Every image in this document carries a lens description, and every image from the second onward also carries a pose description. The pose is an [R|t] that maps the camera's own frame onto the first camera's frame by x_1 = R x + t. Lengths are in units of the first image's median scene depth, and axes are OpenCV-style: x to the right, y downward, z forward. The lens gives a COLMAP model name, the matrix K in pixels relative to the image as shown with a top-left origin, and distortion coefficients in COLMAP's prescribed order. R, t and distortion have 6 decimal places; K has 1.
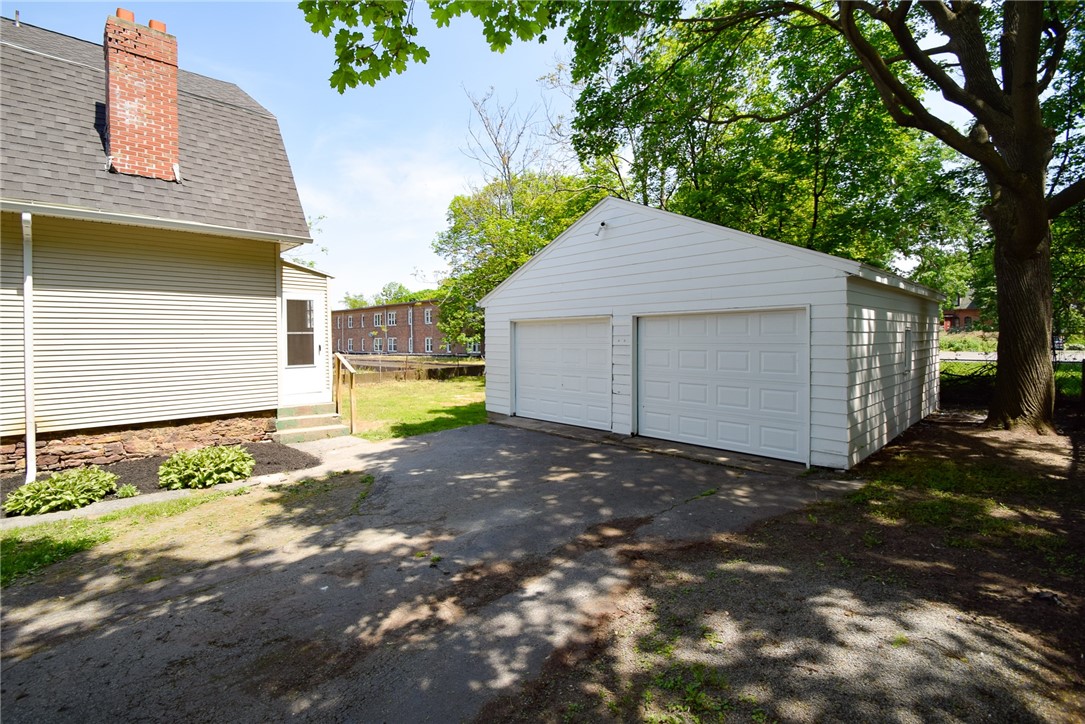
lens RADIAL K [[466.7, 0, 543.3], [0, 466.7, 355.4], [0, 0, 1]] dist [-0.000093, -0.010017]
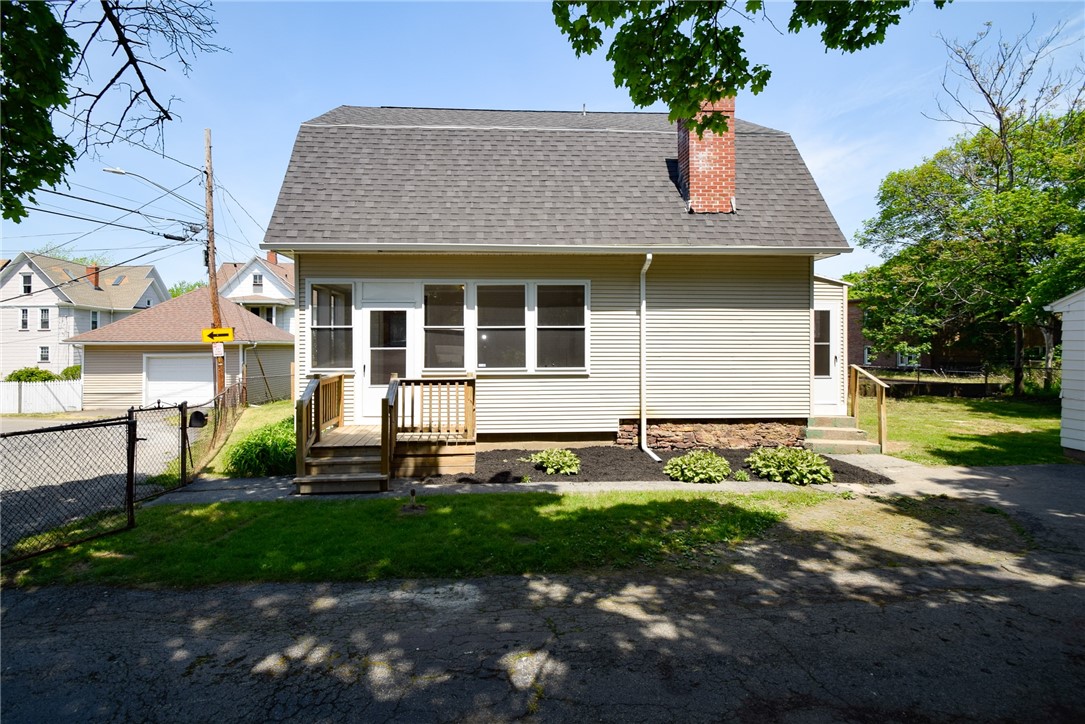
lens RADIAL K [[491.5, 0, 527.4], [0, 491.5, 359.2], [0, 0, 1]] dist [0.002174, -0.011951]
pose [[0.741690, 0.029912, -0.670076, -0.413010], [-0.034570, 0.999382, 0.006347, 0.000106], [0.669852, 0.018457, 0.742265, -0.293965]]
